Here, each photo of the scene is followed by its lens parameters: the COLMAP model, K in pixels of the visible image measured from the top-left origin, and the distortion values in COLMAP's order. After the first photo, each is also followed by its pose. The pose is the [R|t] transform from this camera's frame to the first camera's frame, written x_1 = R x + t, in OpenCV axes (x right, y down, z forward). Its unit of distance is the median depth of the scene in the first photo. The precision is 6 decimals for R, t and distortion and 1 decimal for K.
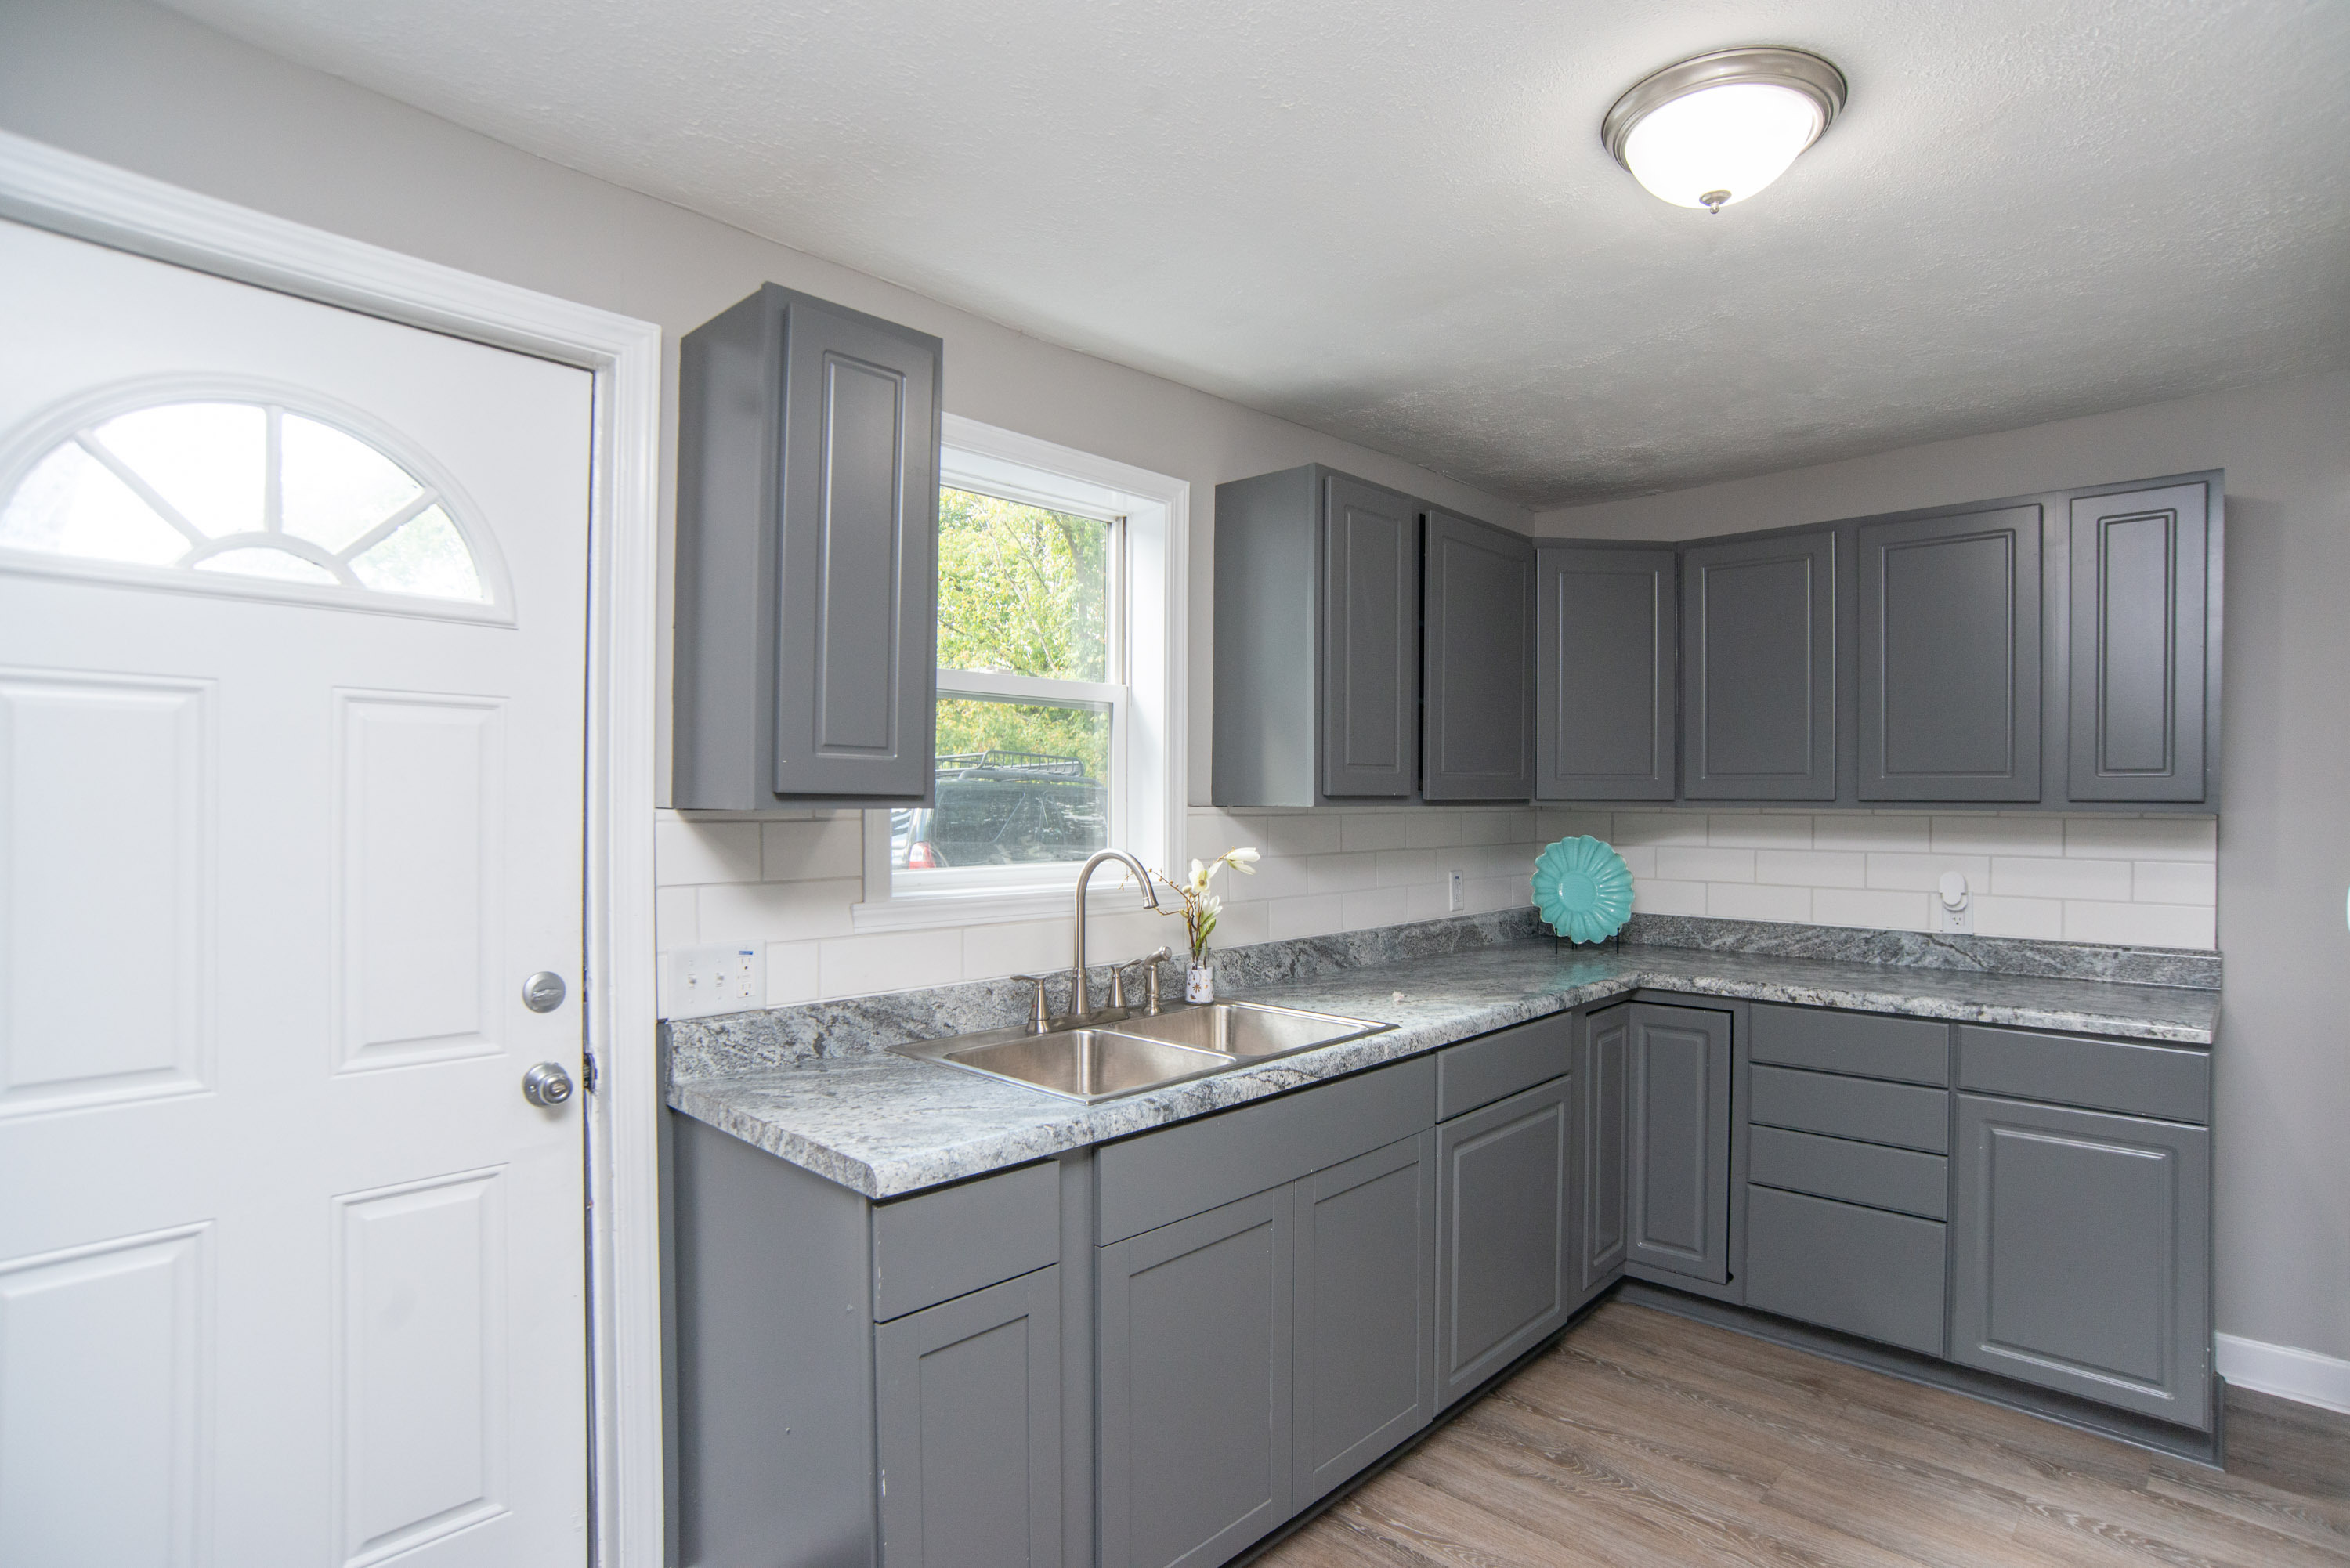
lens RADIAL K [[1188.7, 0, 1205.7], [0, 1188.7, 810.4], [0, 0, 1]] dist [-0.090198, 0.050369]
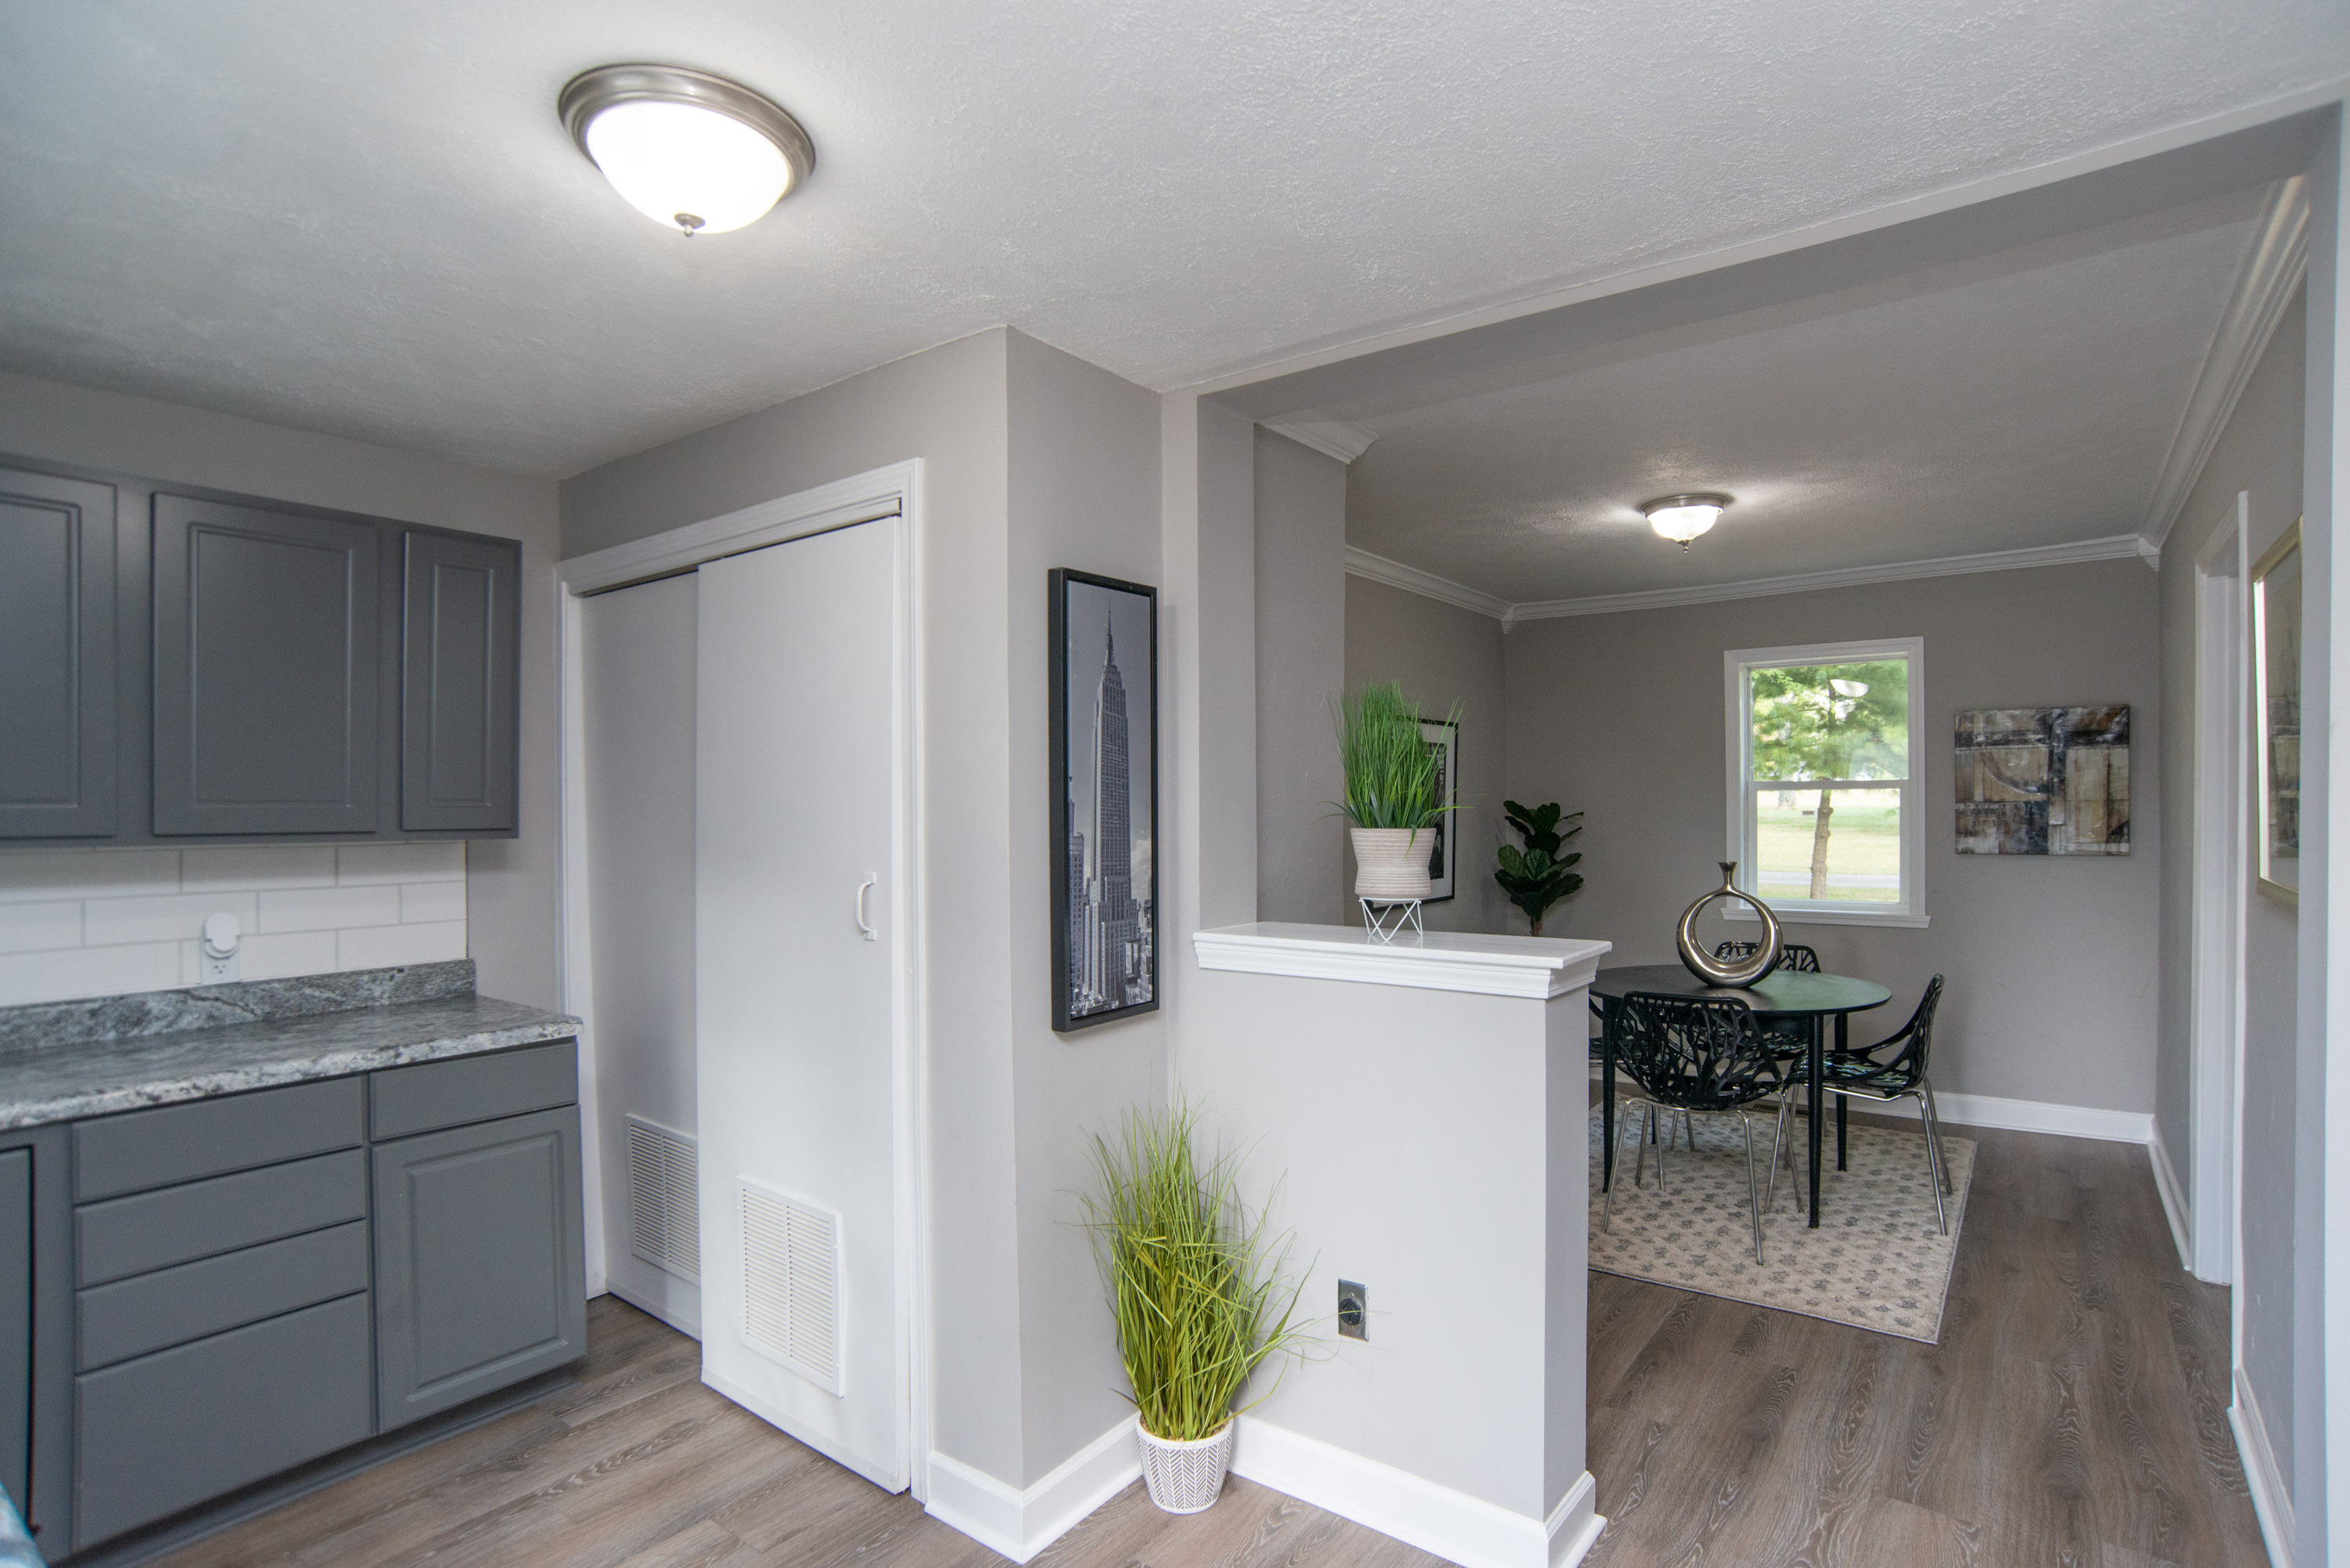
lens RADIAL K [[1188.7, 0, 1205.7], [0, 1188.7, 810.4], [0, 0, 1]] dist [-0.090198, 0.050369]
pose [[-0.120057, -0.012219, 0.992692, -0.343945], [0.007831, 0.999881, 0.013254, -0.034640], [-0.992736, 0.009365, -0.119947, 0.431071]]
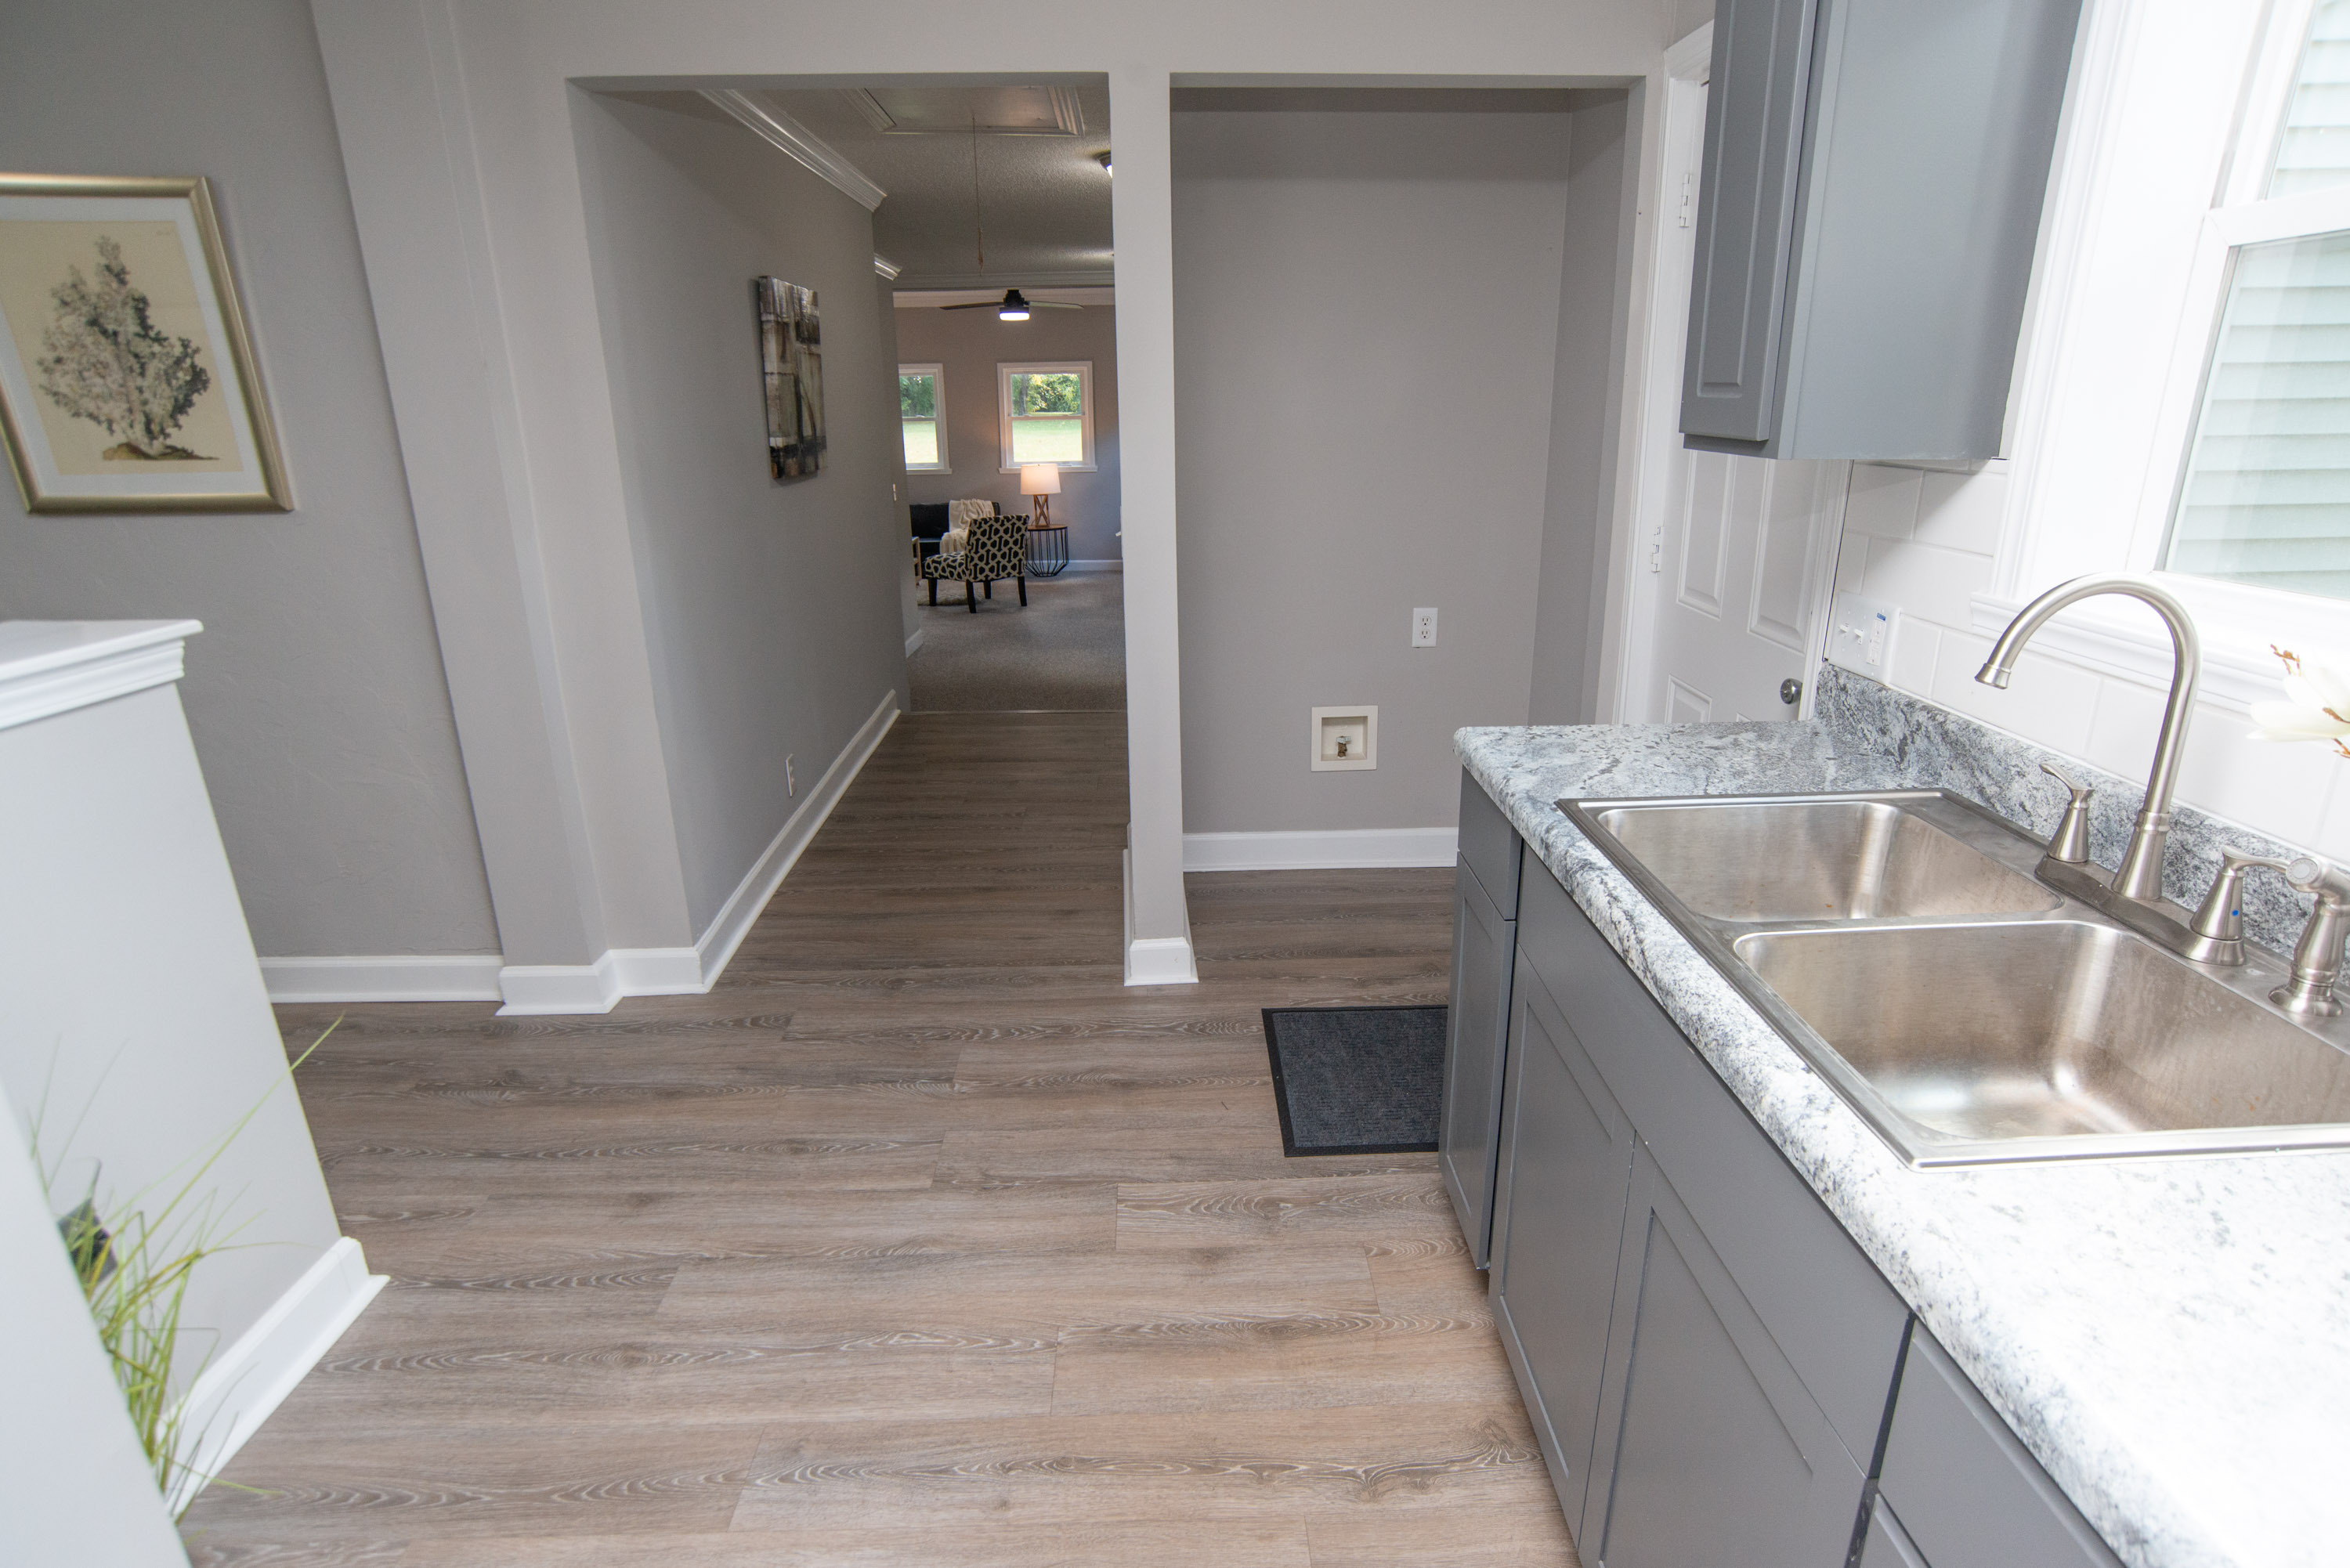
lens RADIAL K [[1235.7, 0, 1204.4], [0, 1235.7, 807.9], [0, 0, 1]] dist [-0.097303, 0.056812]
pose [[-0.702125, 0.235416, -0.672012, 0.474008], [0.007531, 0.946168, 0.323589, -0.032969], [0.712014, 0.222139, -0.666101, 0.950718]]
